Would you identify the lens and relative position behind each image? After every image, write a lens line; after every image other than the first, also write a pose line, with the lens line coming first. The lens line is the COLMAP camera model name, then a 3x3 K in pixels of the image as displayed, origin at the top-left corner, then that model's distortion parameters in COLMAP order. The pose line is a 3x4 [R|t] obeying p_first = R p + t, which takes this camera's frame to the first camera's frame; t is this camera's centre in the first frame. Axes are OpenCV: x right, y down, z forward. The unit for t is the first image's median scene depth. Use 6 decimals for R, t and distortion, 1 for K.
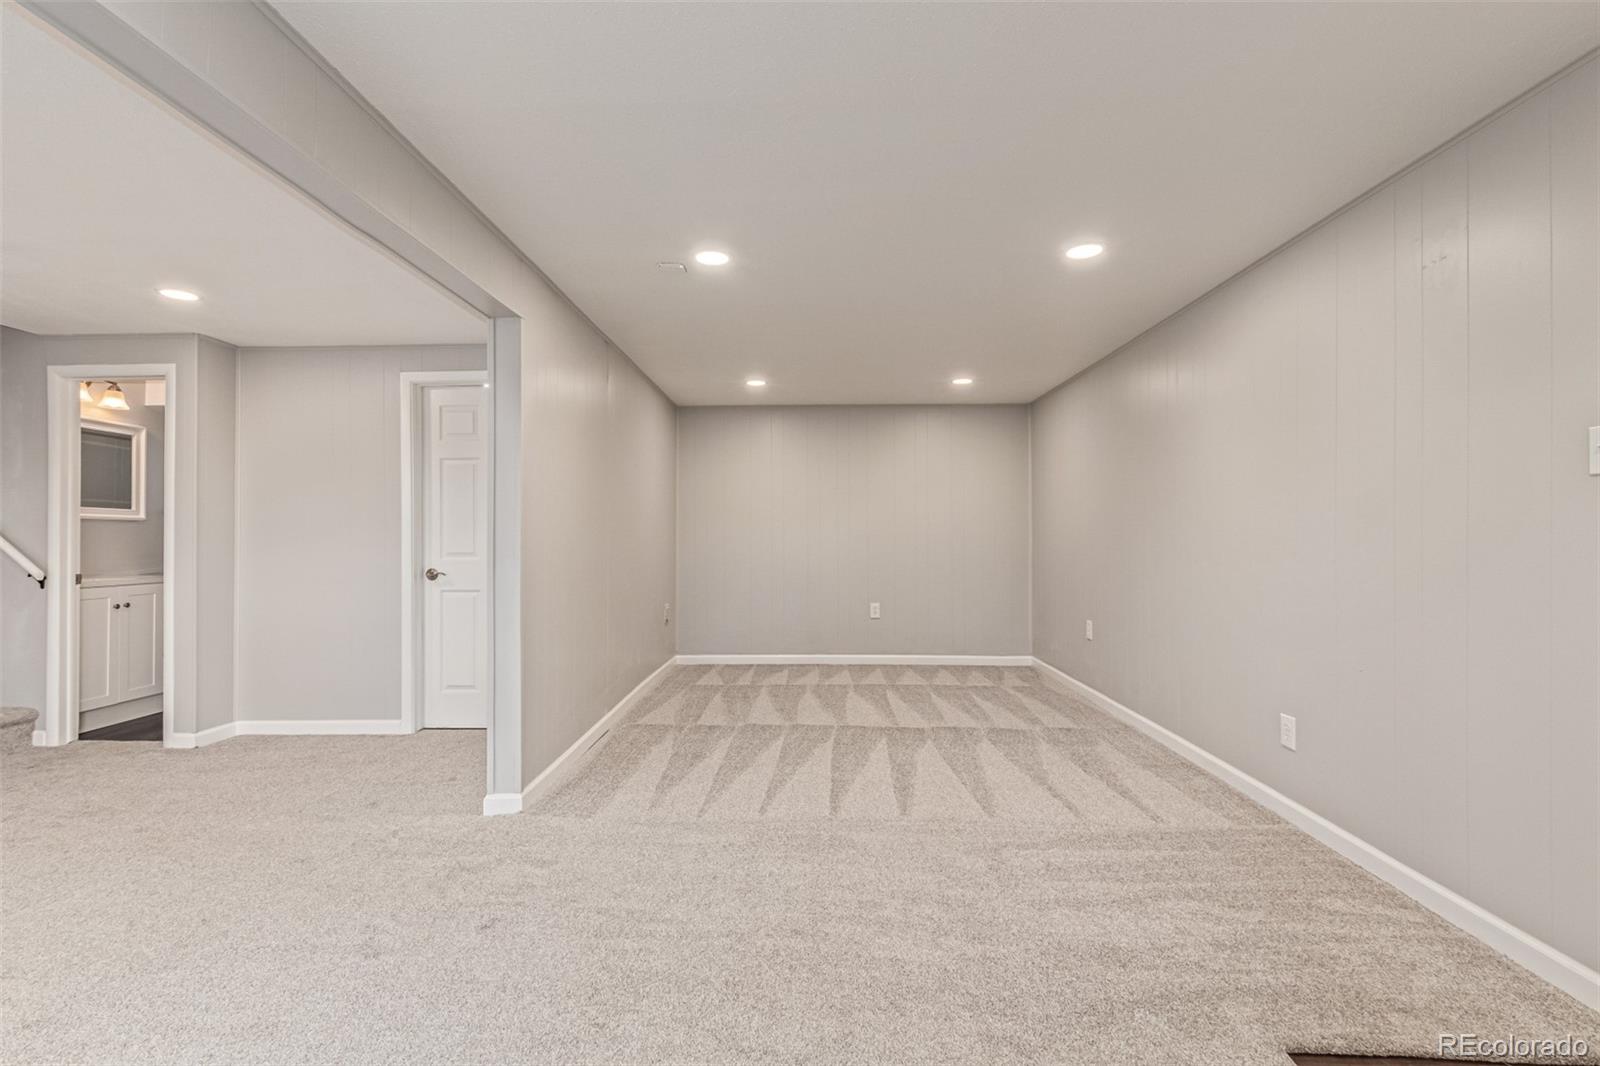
lens RADIAL K [[726.3, 0, 791.7], [0, 726.3, 538.5], [0, 0, 1]] dist [0.001685, -0.000580]
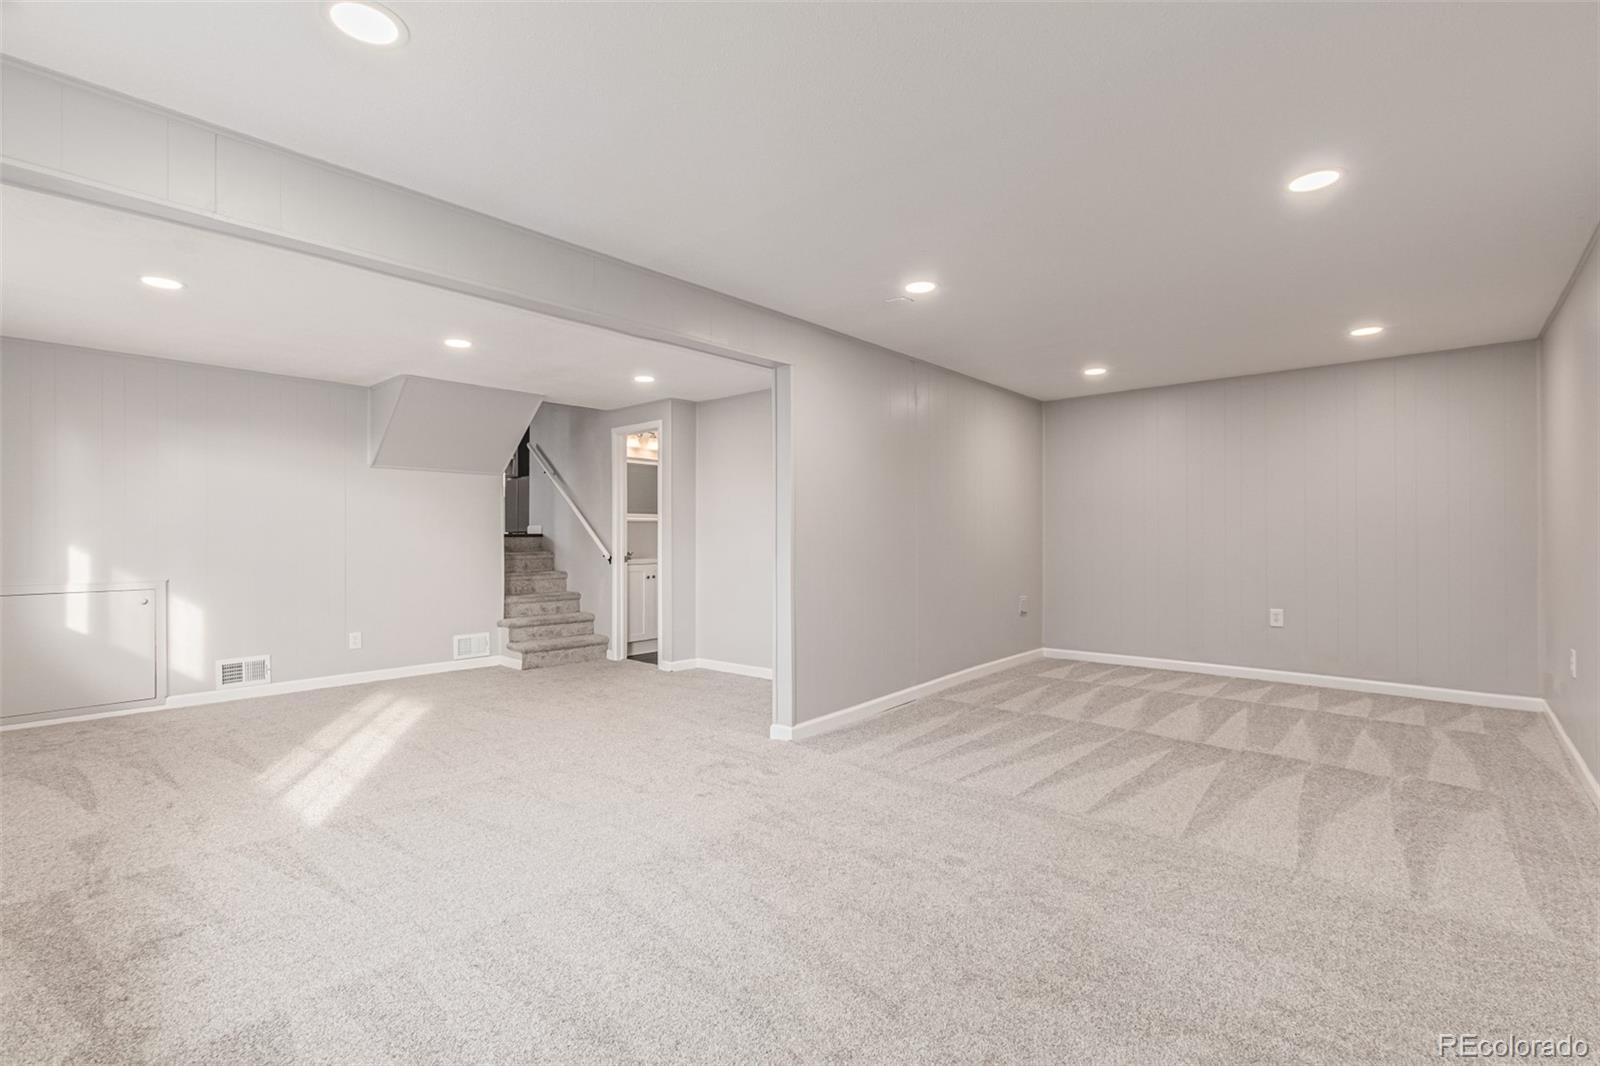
lens RADIAL K [[739.0, 0, 791.0], [0, 739.0, 533.3], [0, 0, 1]] dist [-0.000251, -0.000338]
pose [[0.765552, -0.002086, -0.643370, 0.387473], [0.003298, 0.999994, 0.000681, -0.000591], [0.643365, -0.002643, 0.765555, -0.019555]]
